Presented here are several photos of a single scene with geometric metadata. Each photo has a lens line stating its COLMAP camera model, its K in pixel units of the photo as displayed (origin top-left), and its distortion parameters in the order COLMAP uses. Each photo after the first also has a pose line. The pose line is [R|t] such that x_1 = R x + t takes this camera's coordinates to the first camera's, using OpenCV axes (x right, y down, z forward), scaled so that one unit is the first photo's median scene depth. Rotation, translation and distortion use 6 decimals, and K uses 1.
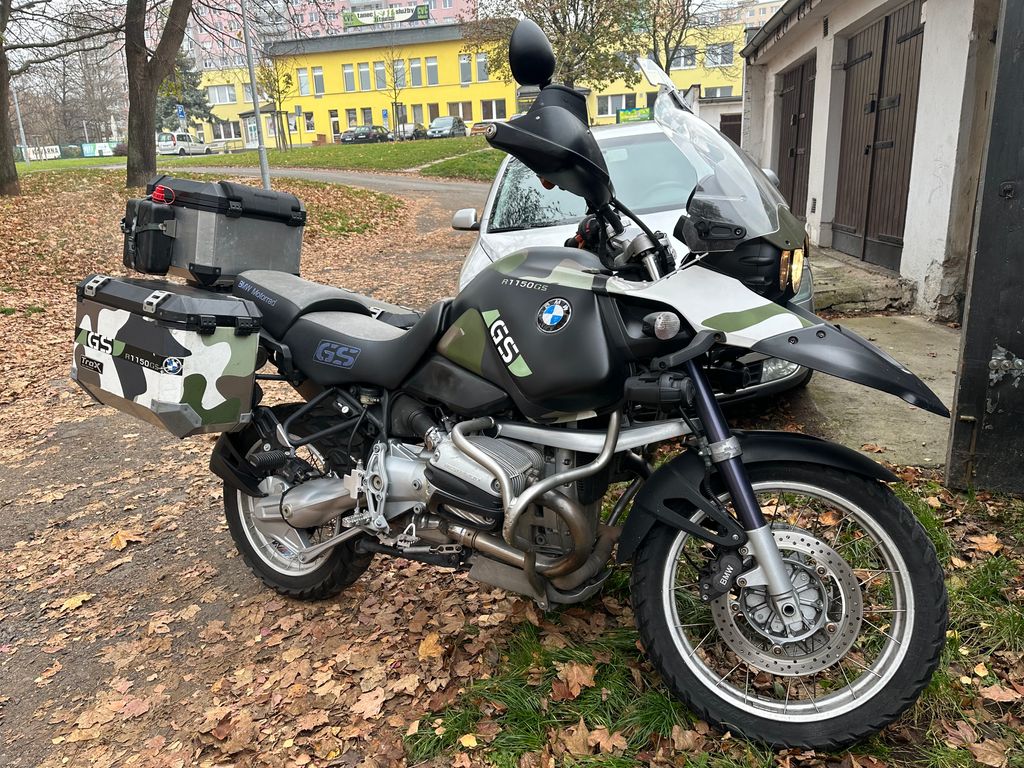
lens RADIAL K [[729.1, 0, 512.0], [0, 729.1, 384.0], [0, 0, 1]] dist [0.067010, -0.084605]
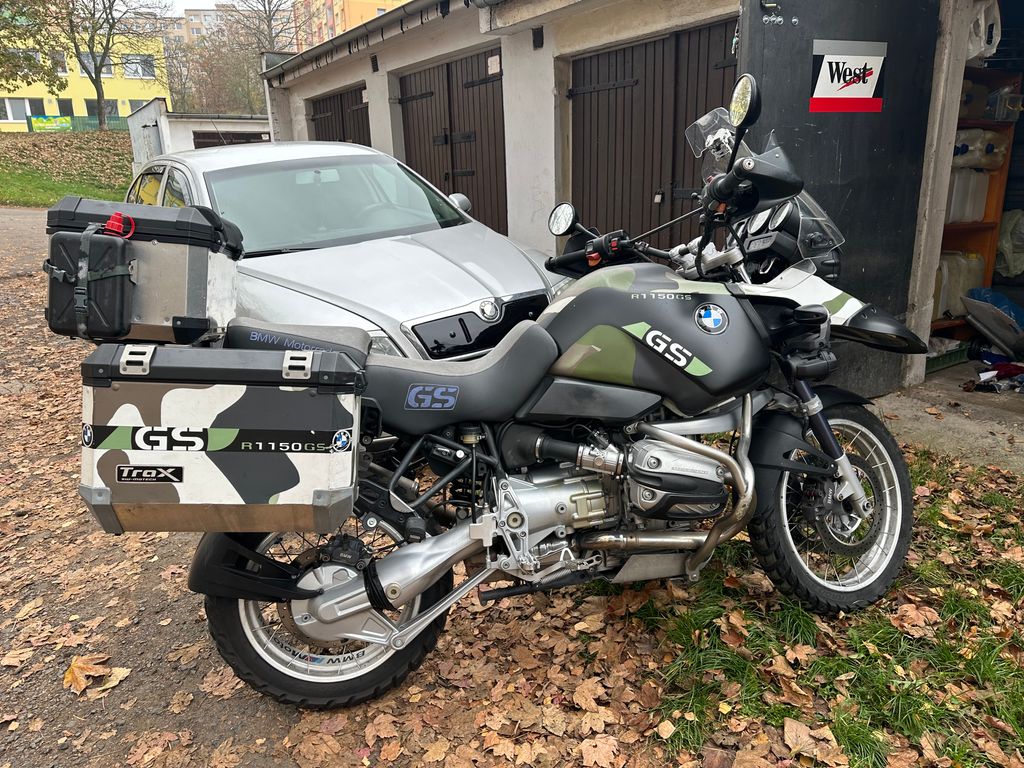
lens RADIAL K [[726.4, 0, 525.9], [0, 726.4, 375.3], [0, 0, 1]] dist [0.076528, -0.086614]
pose [[0.737686, -0.155588, 0.656972, -0.679804], [0.178405, 0.983418, 0.032577, -0.069688], [-0.651146, 0.093175, 0.753211, 0.231658]]
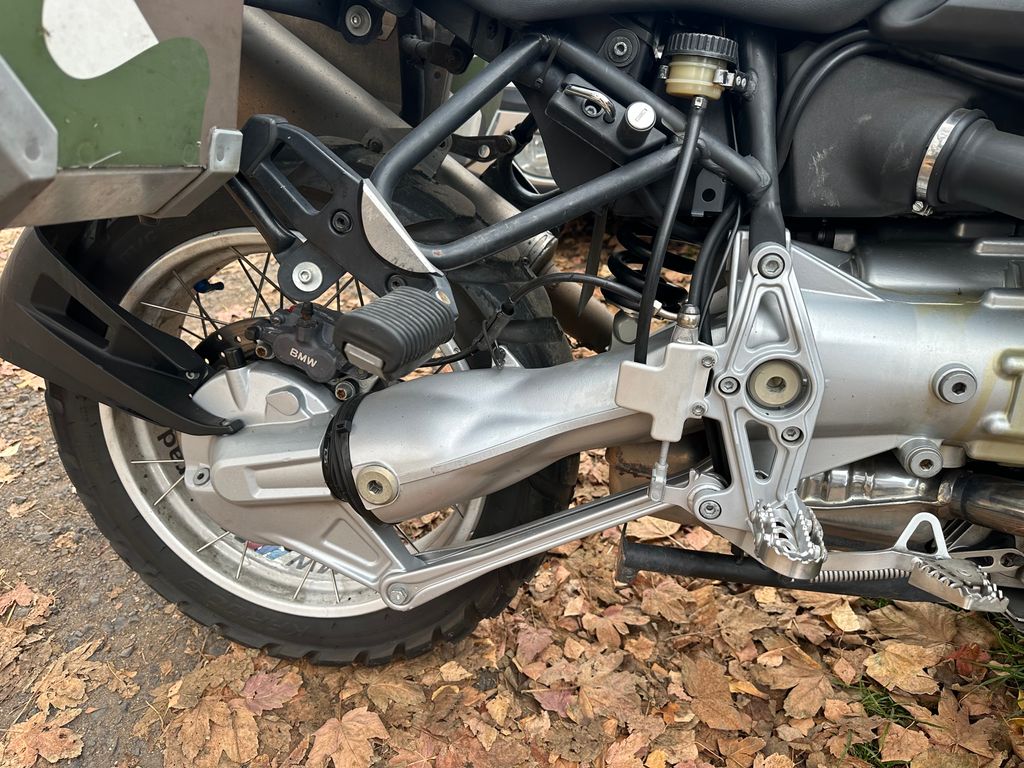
lens RADIAL K [[721.4, 0, 512.0], [0, 721.4, 384.0], [0, 0, 1]] dist [0.070191, -0.081852]
pose [[0.944868, -0.095809, 0.313120, -0.327718], [0.014422, 0.967487, 0.252511, 0.055082], [-0.327132, -0.234073, 0.915529, 0.688548]]
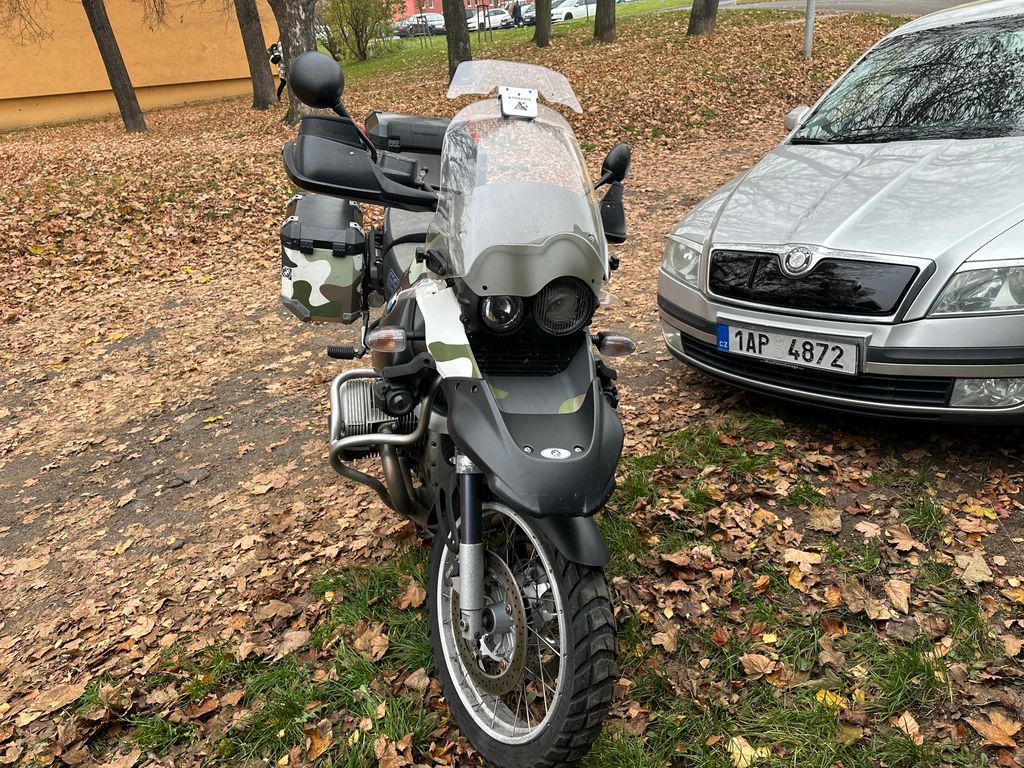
lens RADIAL K [[729.1, 0, 512.0], [0, 729.1, 384.0], [0, 0, 1]] dist [0.067010, -0.084605]
pose [[0.694982, 0.293834, -0.656248, 0.704167], [-0.146820, 0.951451, 0.270525, -0.224070], [0.703877, -0.091660, 0.704383, 0.234314]]
